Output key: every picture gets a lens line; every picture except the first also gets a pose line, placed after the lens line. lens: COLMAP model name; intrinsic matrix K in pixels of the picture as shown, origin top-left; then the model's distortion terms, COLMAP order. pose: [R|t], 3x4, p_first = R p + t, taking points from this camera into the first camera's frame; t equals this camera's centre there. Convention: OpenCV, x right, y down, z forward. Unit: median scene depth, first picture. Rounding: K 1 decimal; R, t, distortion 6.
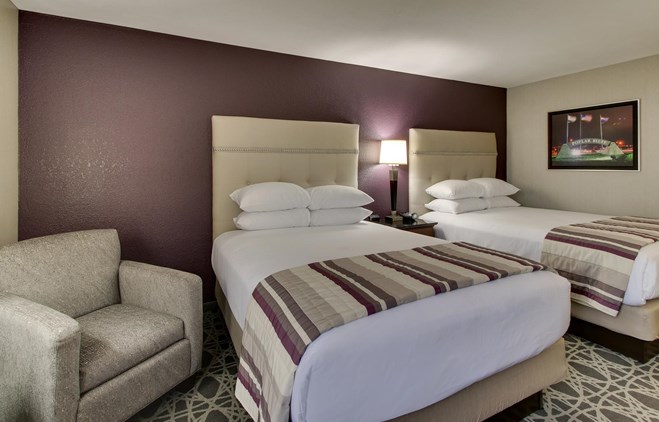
lens RADIAL K [[314.1, 0, 330.8], [0, 314.1, 166.6], [0, 0, 1]] dist [0.004908, 0.000054]
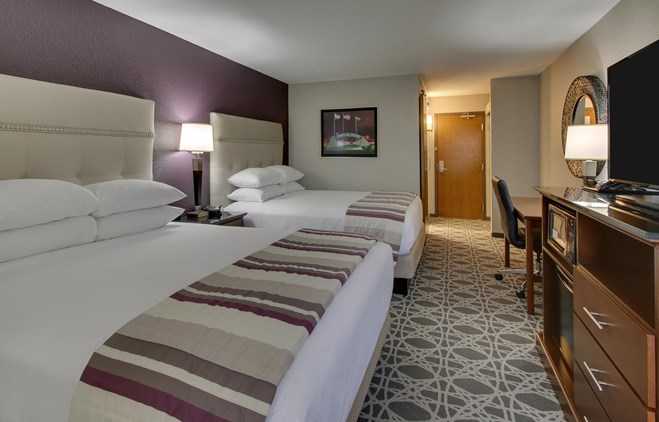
lens RADIAL K [[317.5, 0, 331.0], [0, 317.5, 152.6], [0, 0, 1]] dist [0.015941, -0.000297]
pose [[0.734228, 0.006170, 0.678875, -0.126863], [-0.001185, 0.999969, -0.007806, 0.001396], [-0.678902, 0.004927, 0.734212, 0.109275]]
